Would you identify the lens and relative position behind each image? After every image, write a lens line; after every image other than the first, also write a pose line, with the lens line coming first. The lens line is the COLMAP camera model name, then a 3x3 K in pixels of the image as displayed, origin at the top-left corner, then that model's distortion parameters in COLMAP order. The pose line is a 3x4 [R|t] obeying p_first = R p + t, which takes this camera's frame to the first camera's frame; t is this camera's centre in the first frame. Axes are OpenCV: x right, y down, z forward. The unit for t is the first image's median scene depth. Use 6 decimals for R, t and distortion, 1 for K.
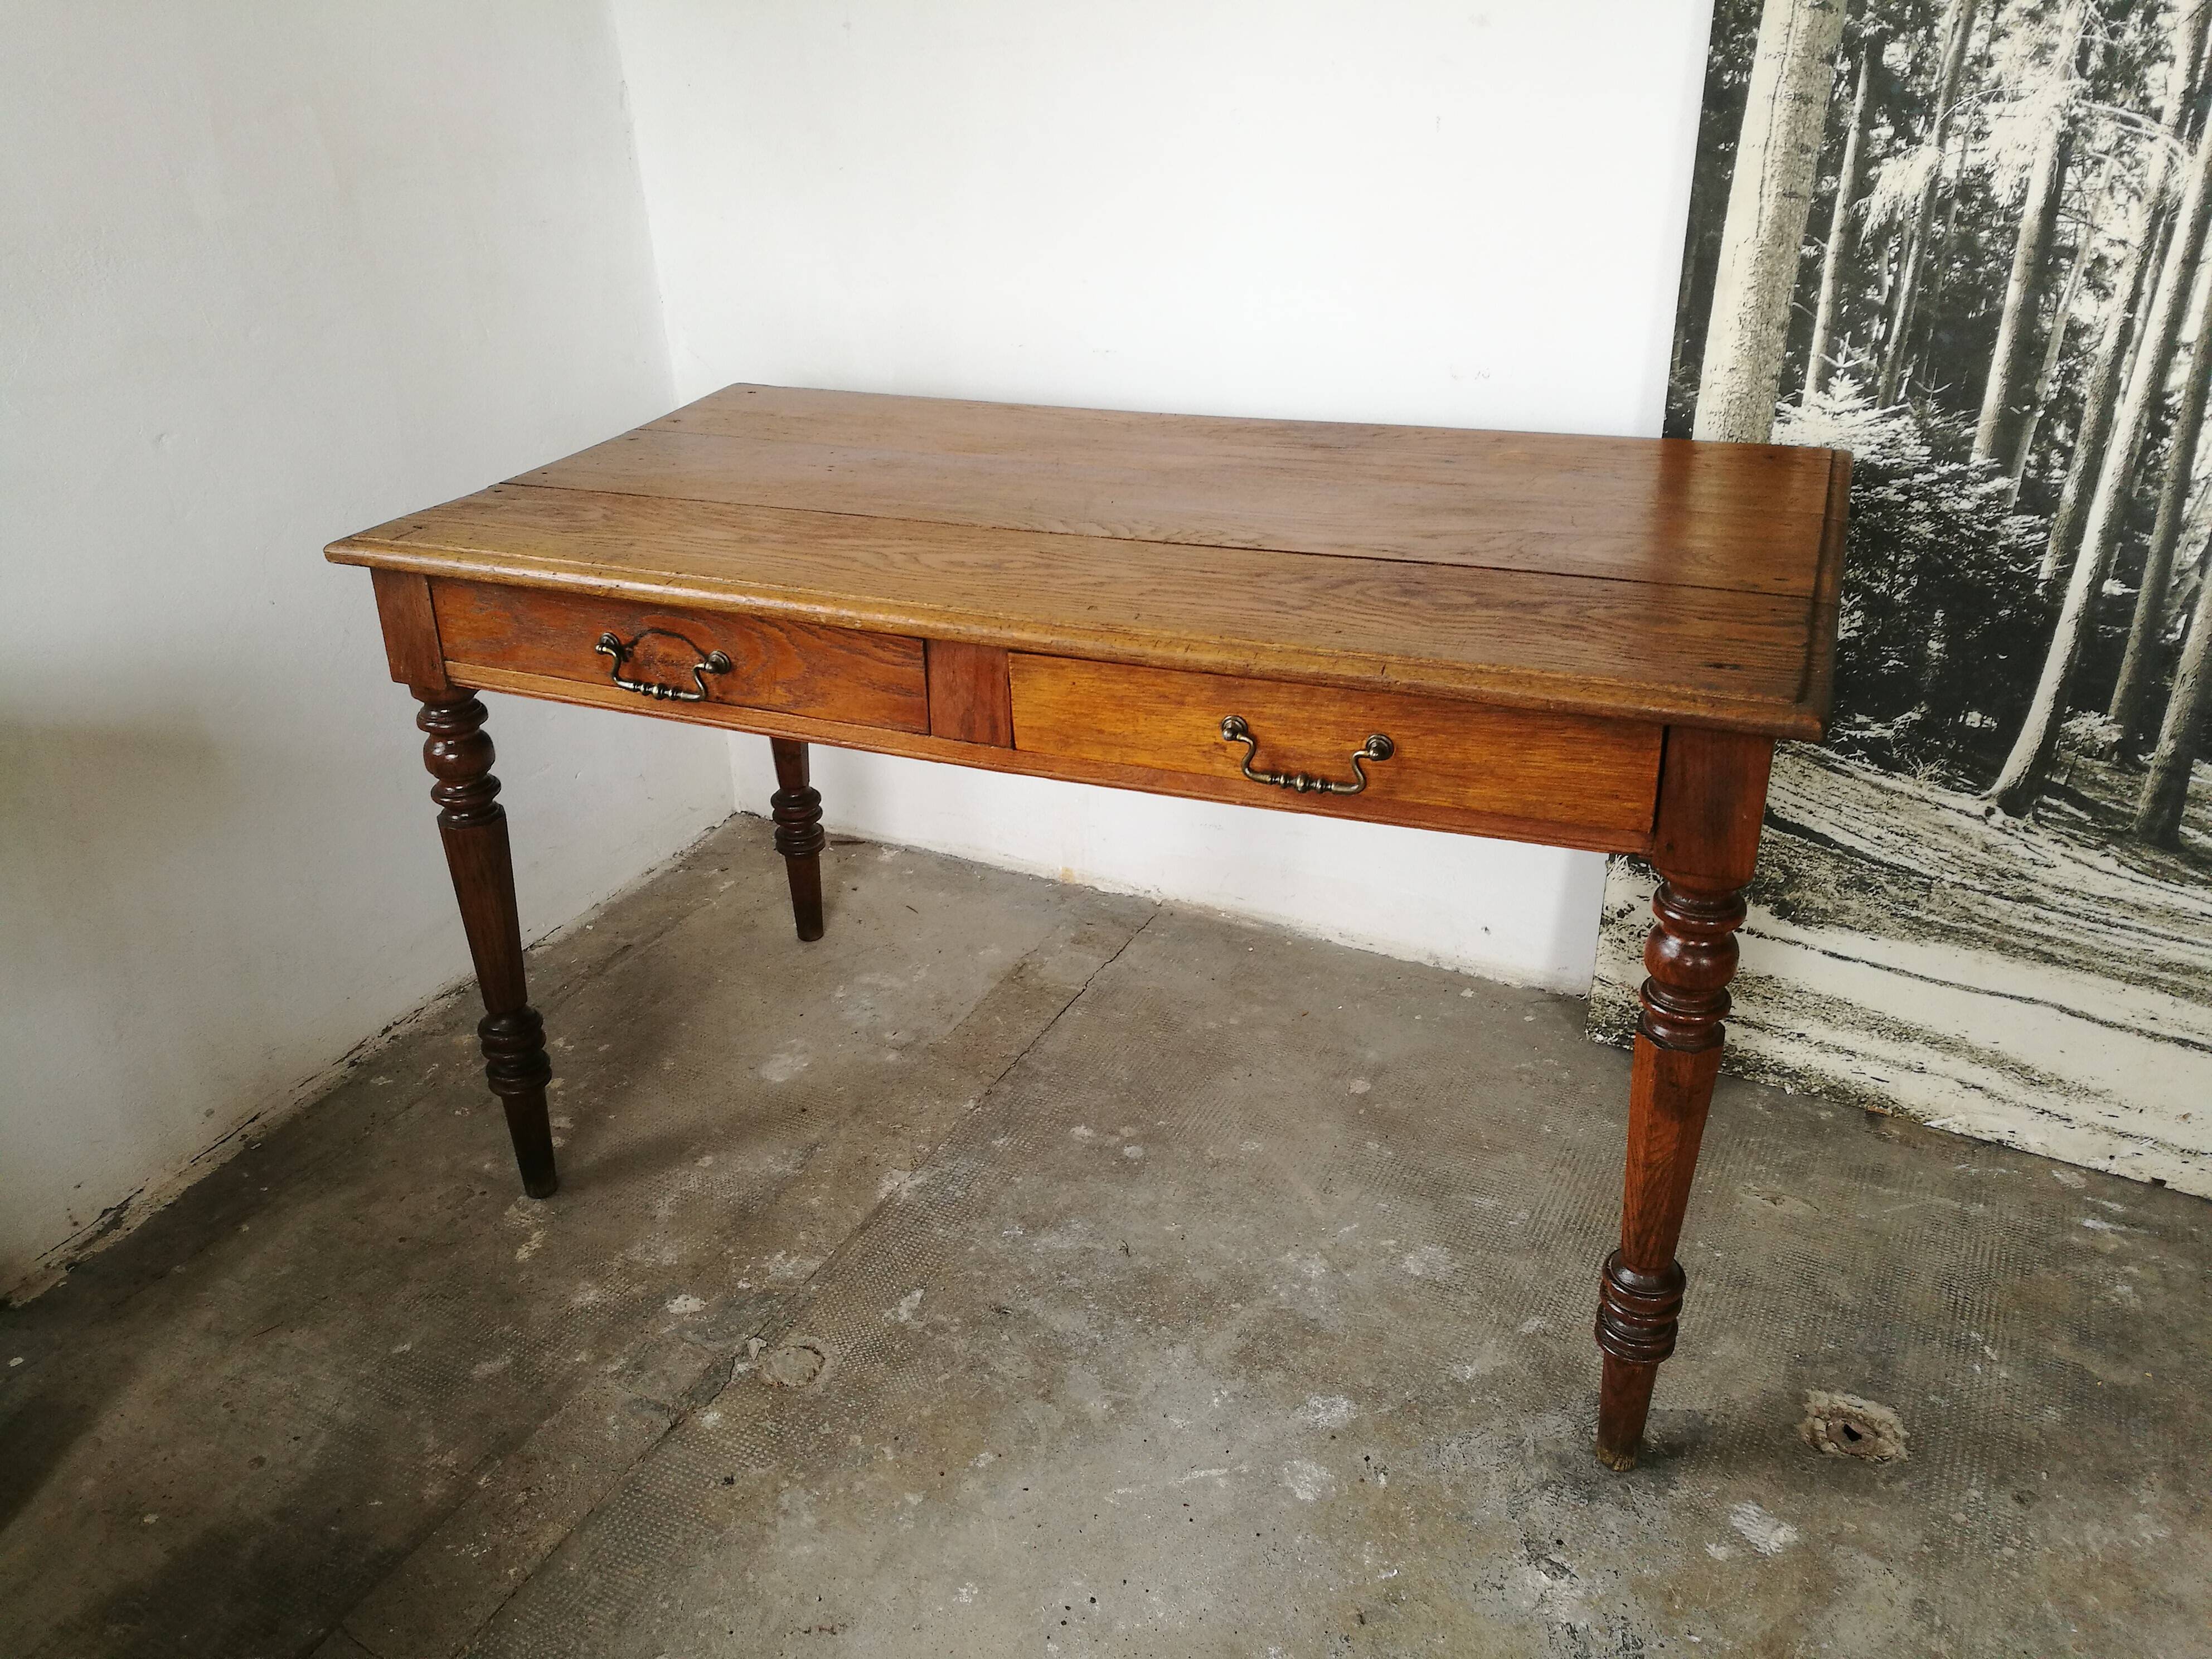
lens RADIAL K [[1746.0, 0, 1105.7], [0, 1746.0, 803.9], [0, 0, 1]] dist [-0.031027, 0.062752]
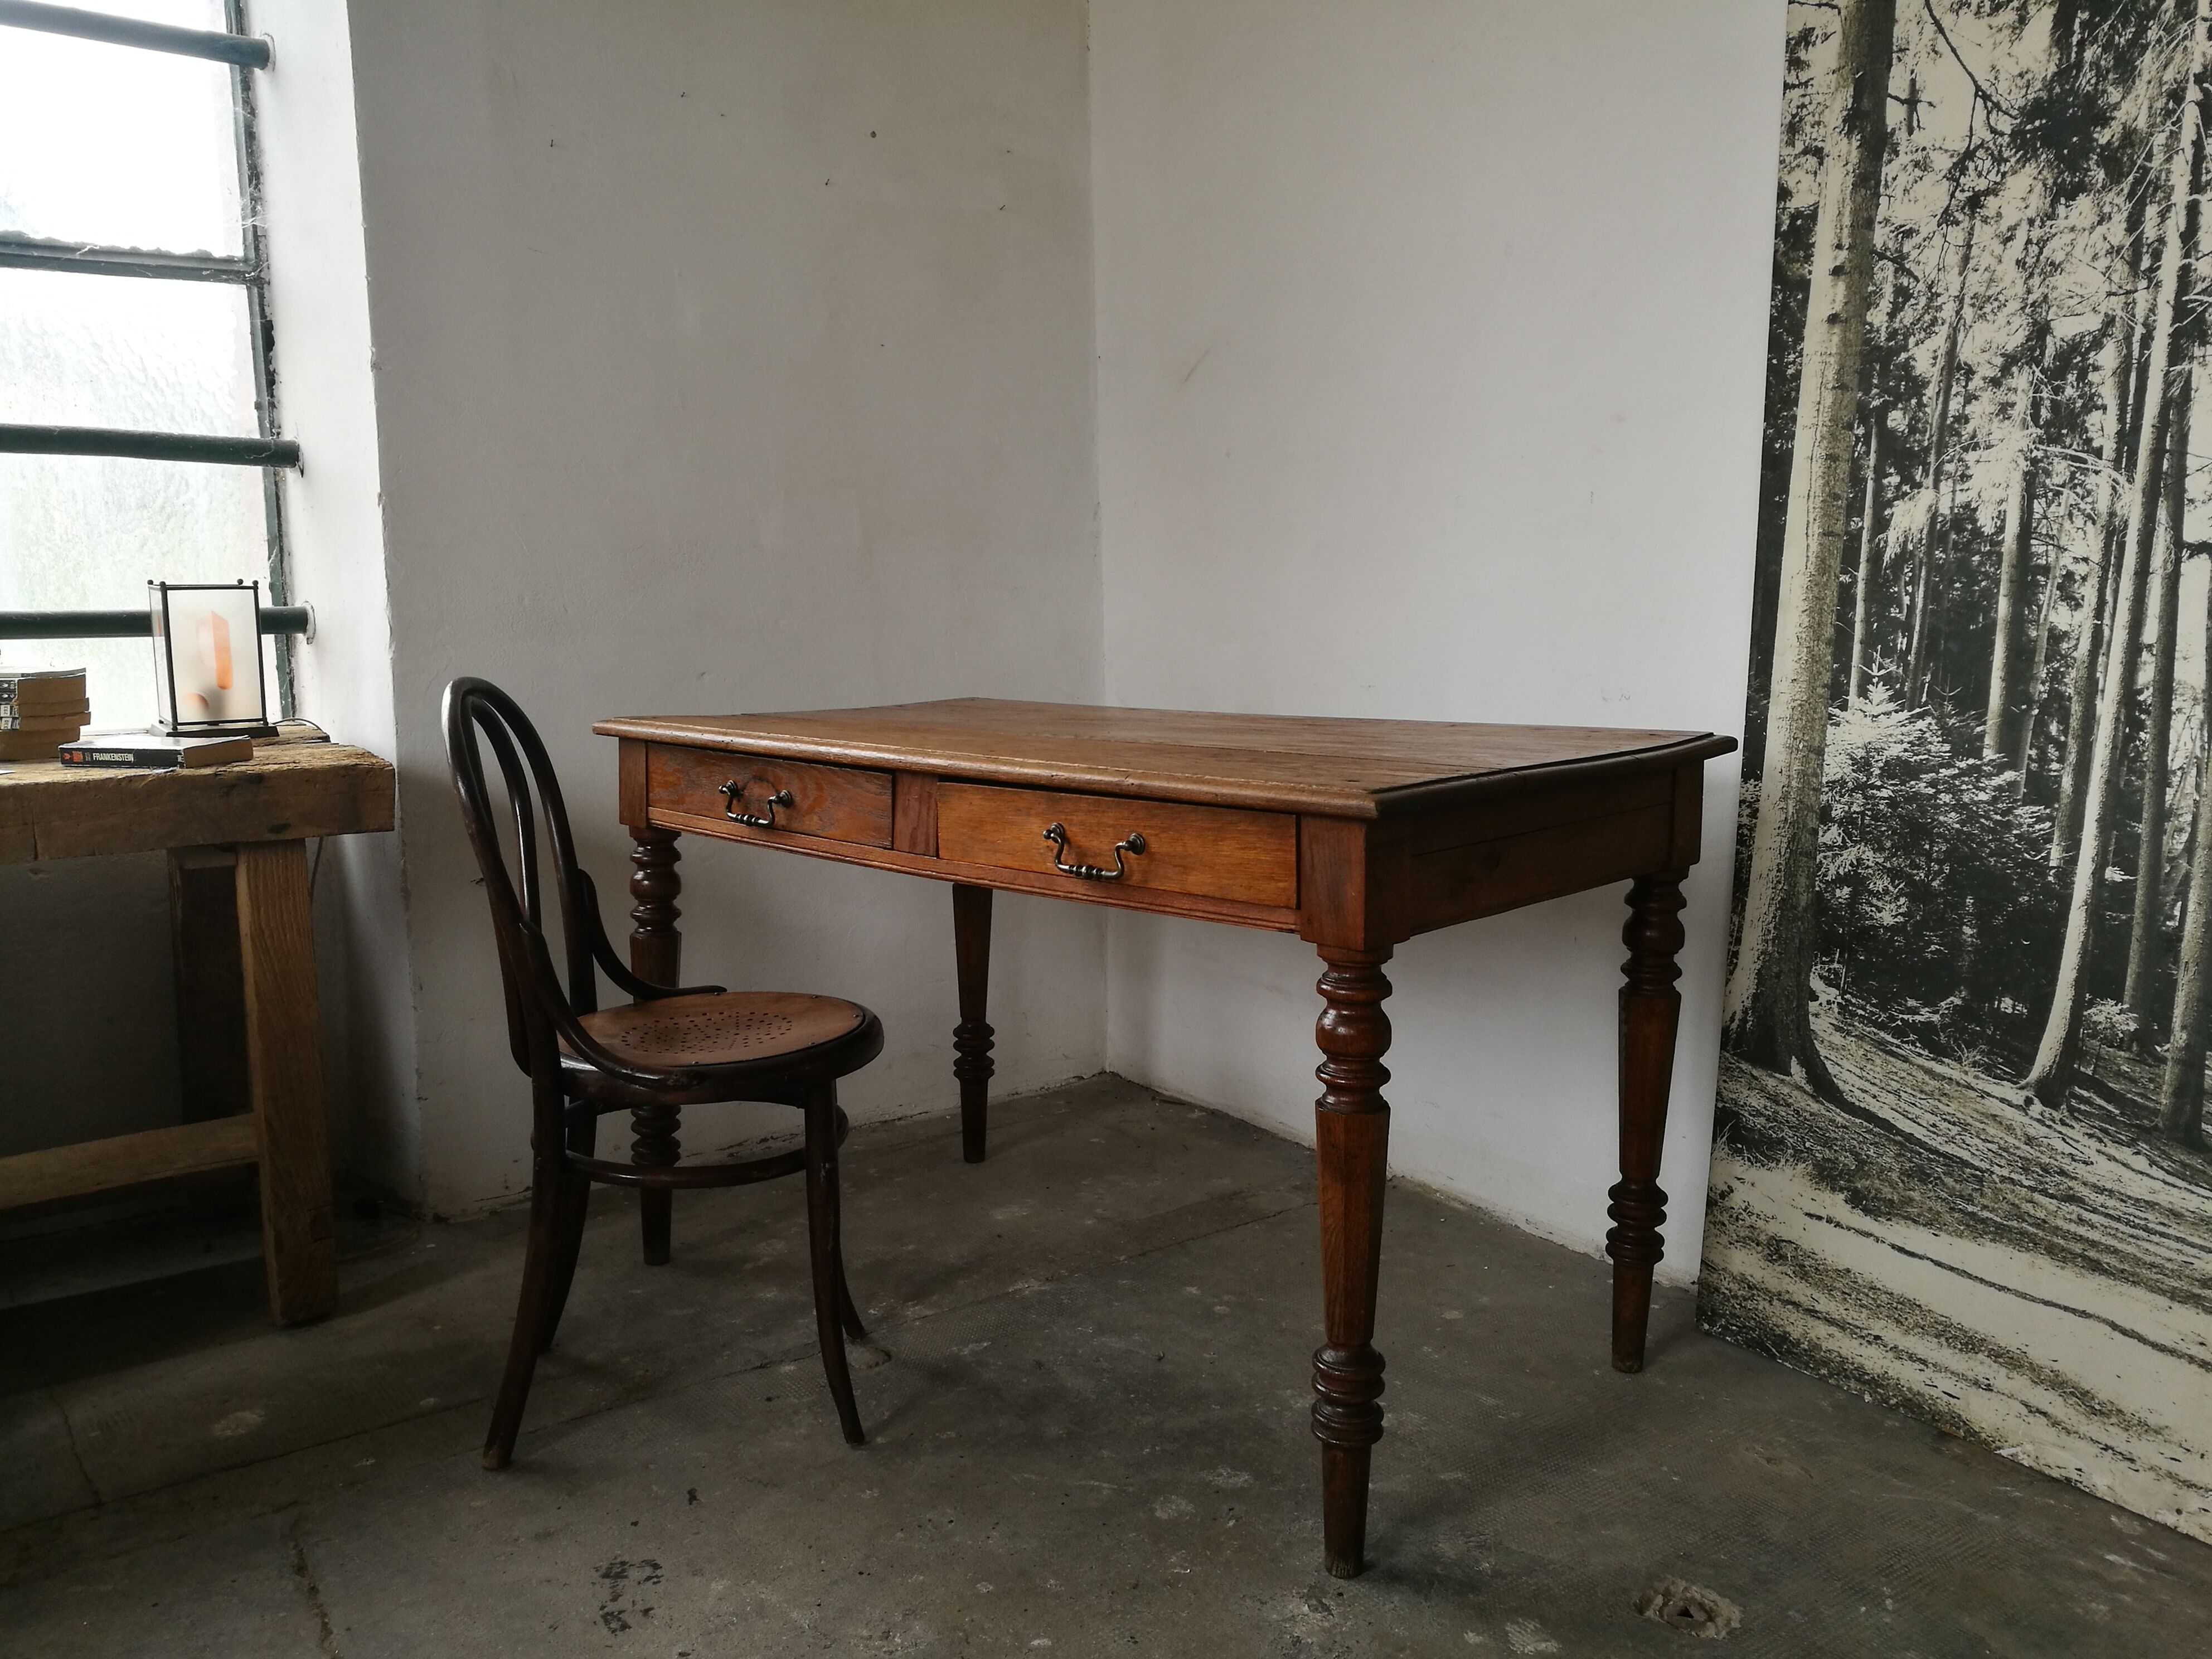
lens RADIAL K [[1750.6, 0, 1127.6], [0, 1750.6, 803.6], [0, 0, 1]] dist [-0.027215, 0.055125]
pose [[0.895764, 0.081315, -0.437029, 0.492654], [-0.216538, 0.938418, -0.269226, 0.239534], [0.388224, 0.335796, 0.858209, -0.136385]]
